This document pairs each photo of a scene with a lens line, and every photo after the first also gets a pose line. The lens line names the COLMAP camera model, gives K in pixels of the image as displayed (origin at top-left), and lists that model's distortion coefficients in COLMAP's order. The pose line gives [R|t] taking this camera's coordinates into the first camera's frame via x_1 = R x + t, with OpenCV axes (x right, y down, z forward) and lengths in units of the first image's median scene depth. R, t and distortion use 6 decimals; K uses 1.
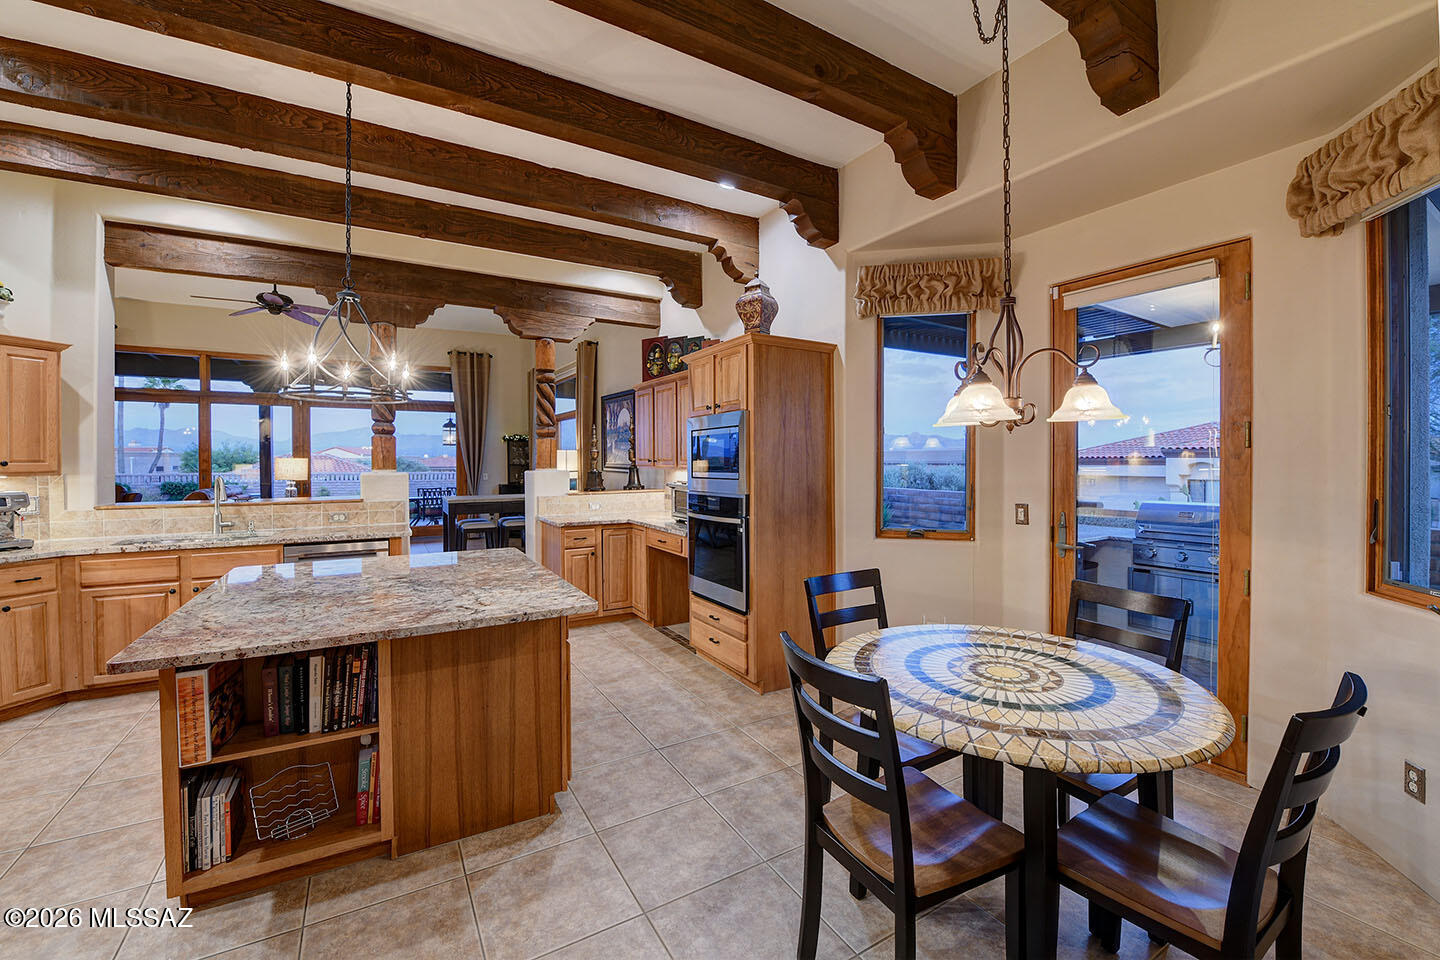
lens RADIAL K [[585.6, 0, 690.2], [0, 585.6, 484.7], [0, 0, 1]] dist [-0.014049, -0.004698]
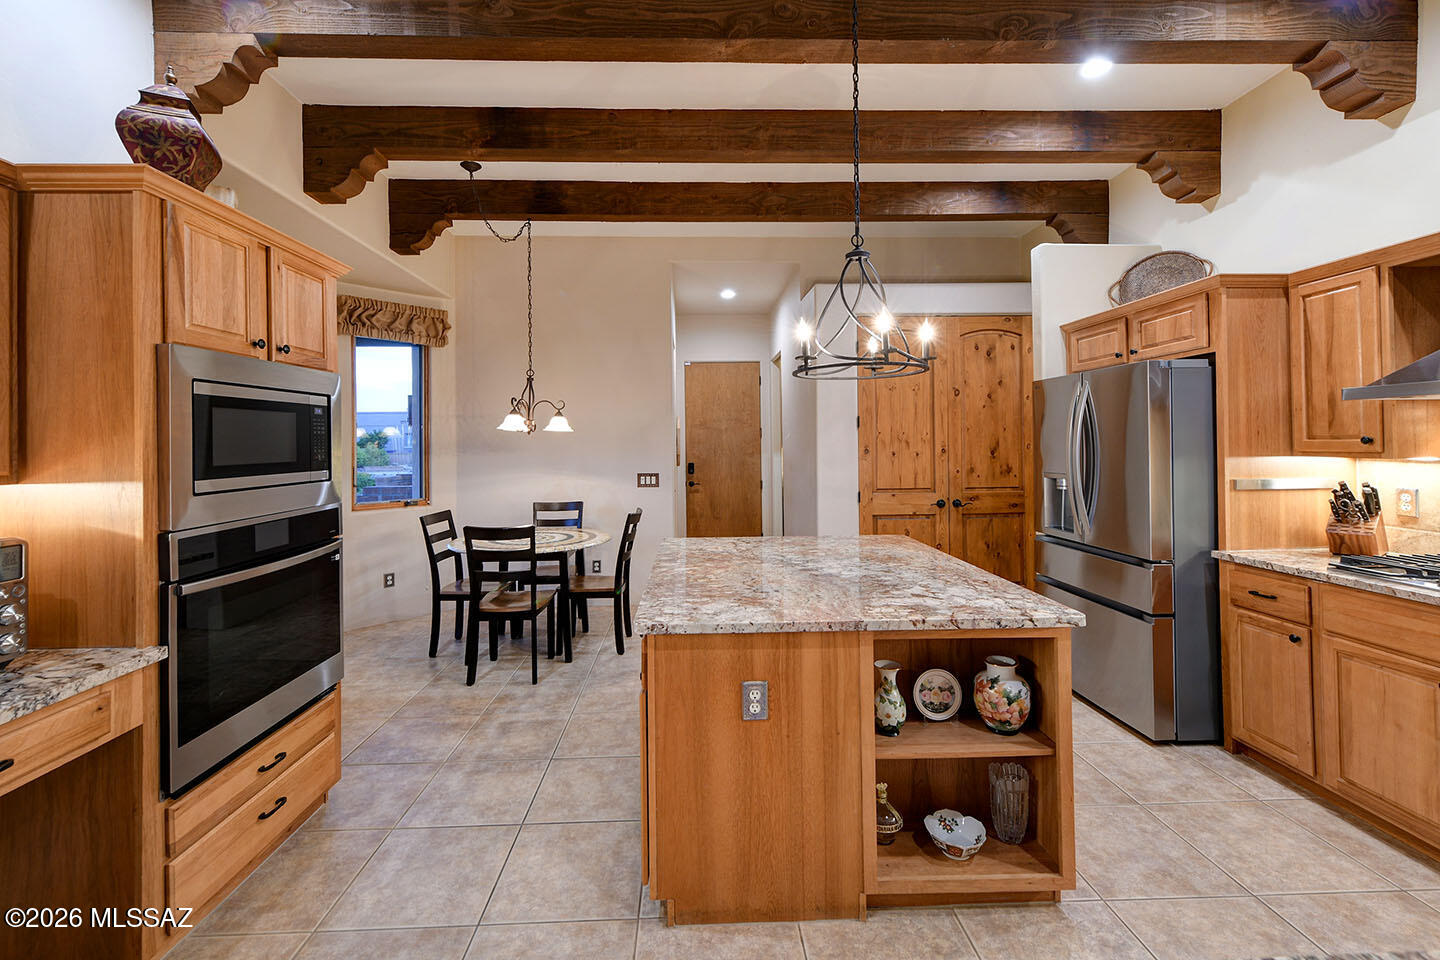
lens RADIAL K [[588.7, 0, 719.5], [0, 588.7, 435.1], [0, 0, 1]] dist [-0.000952, -0.000296]
pose [[-0.903139, 0.017893, 0.428976, -0.564150], [0.031383, 0.999210, 0.024394, -0.059174], [-0.428200, 0.035494, -0.902986, 1.363384]]
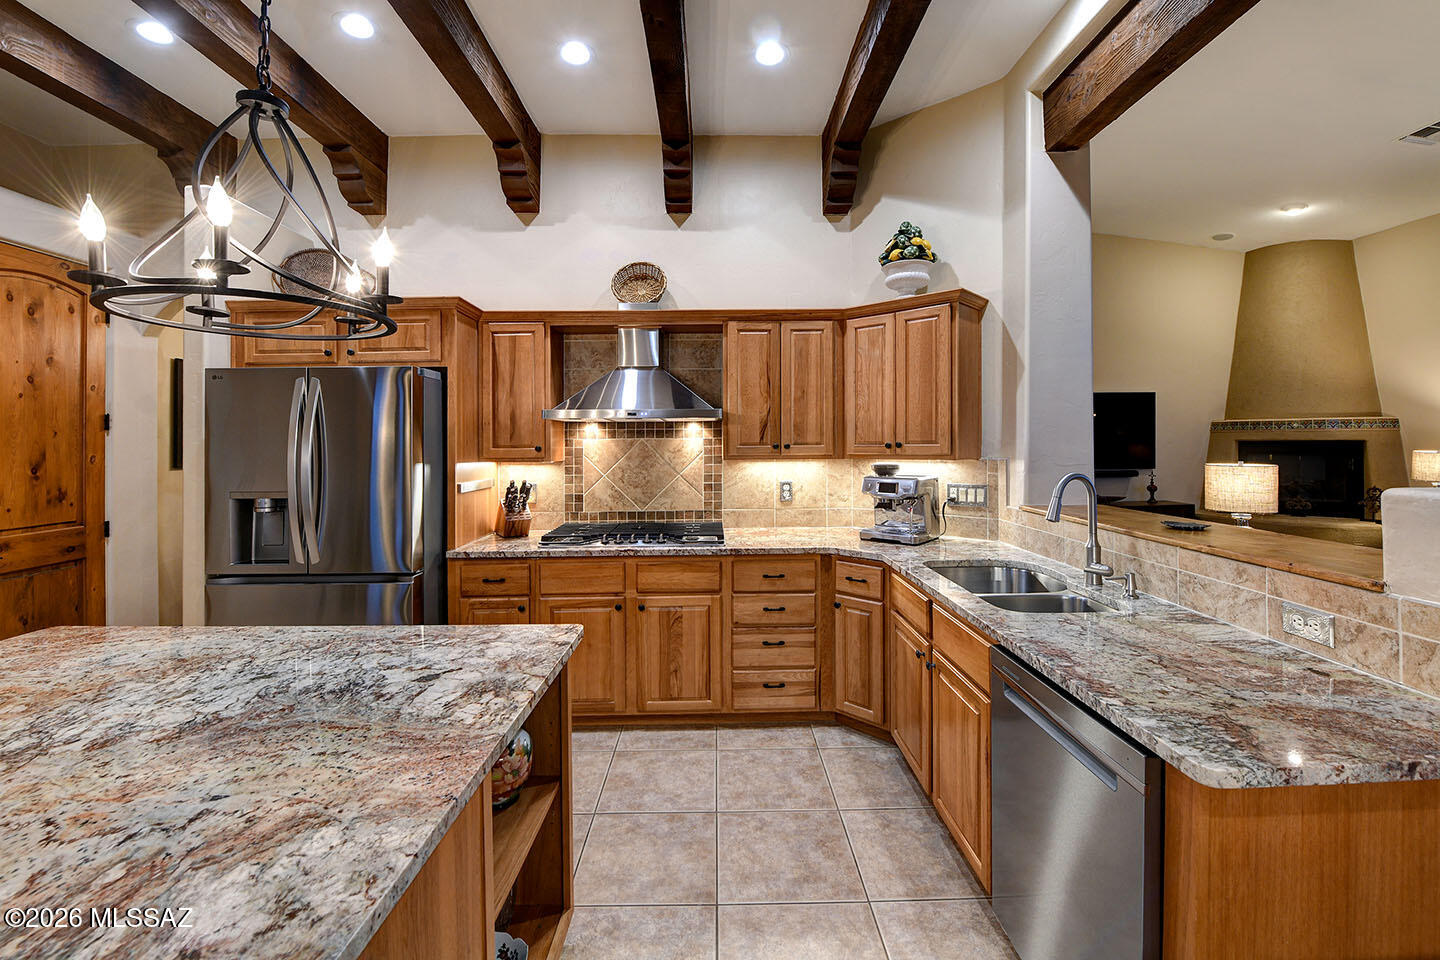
lens RADIAL K [[598.4, 0, 722.8], [0, 598.4, 441.1], [0, 0, 1]] dist [-0.001883, -0.014712]
pose [[-0.460666, 0.000579, -0.887574, -0.239208], [-0.027003, 0.999528, 0.014667, -0.046386], [0.887163, 0.030724, -0.460433, 1.114300]]
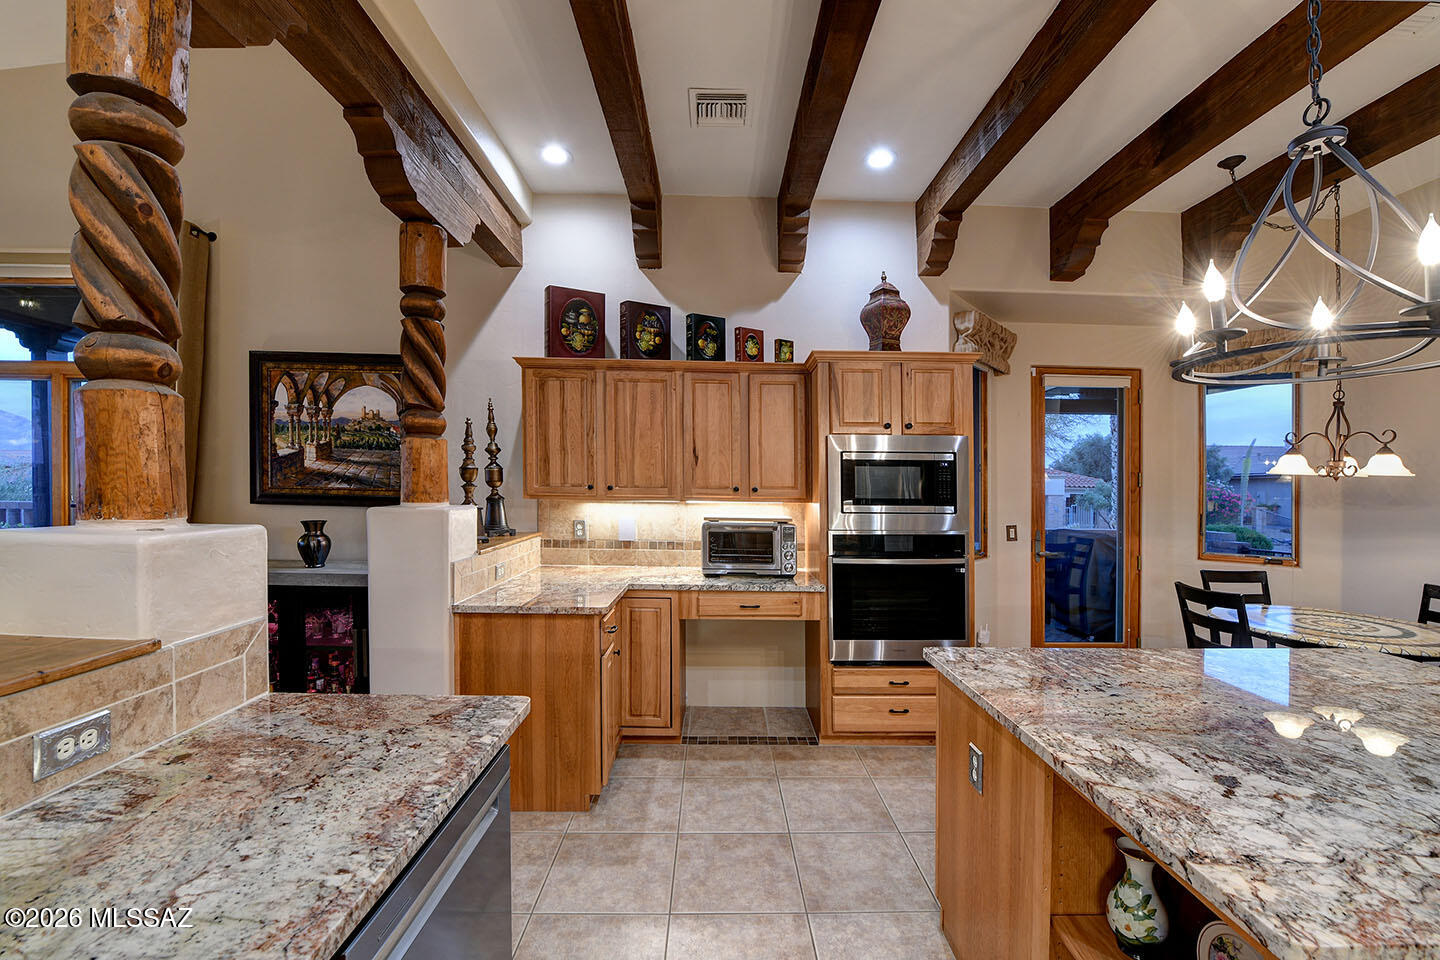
lens RADIAL K [[627.4, 0, 720.9], [0, 627.4, 492.6], [0, 0, 1]] dist [-0.013944, -0.000181]
pose [[0.456042, -0.004733, 0.889946, -0.901182], [0.022168, 0.999736, -0.006043, -0.041917], [-0.889682, 0.022484, 0.456027, 0.864296]]
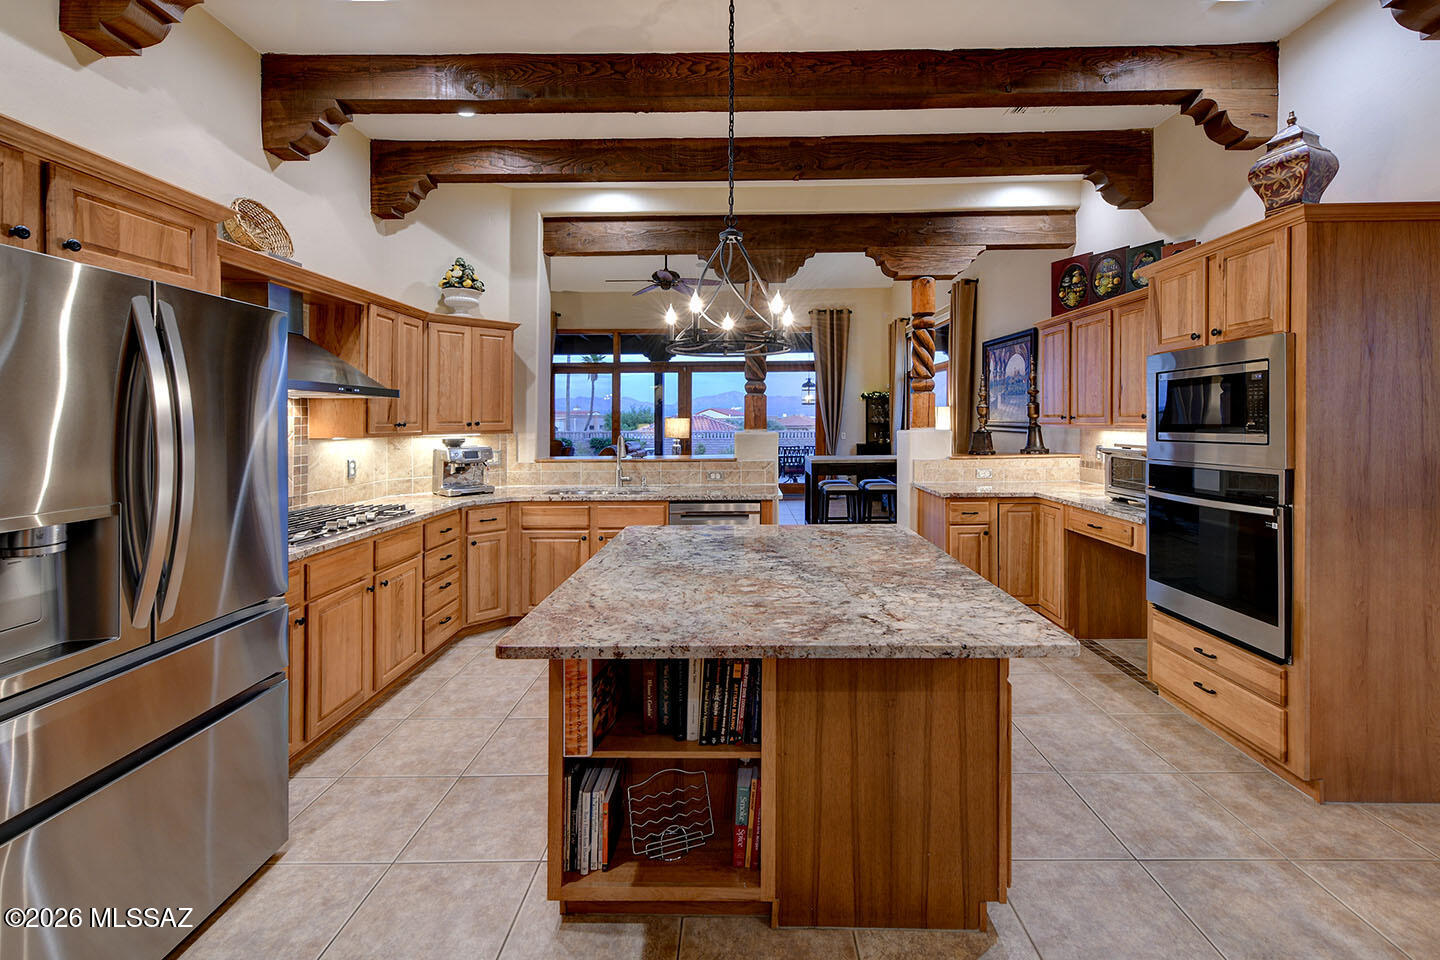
lens RADIAL K [[588.7, 0, 719.5], [0, 588.7, 435.1], [0, 0, 1]] dist [-0.000952, -0.000296]
pose [[0.862770, 0.005412, -0.505567, -0.103395], [-0.012769, 0.999857, -0.011088, -0.004608], [0.505435, 0.016022, 0.862716, 0.155091]]
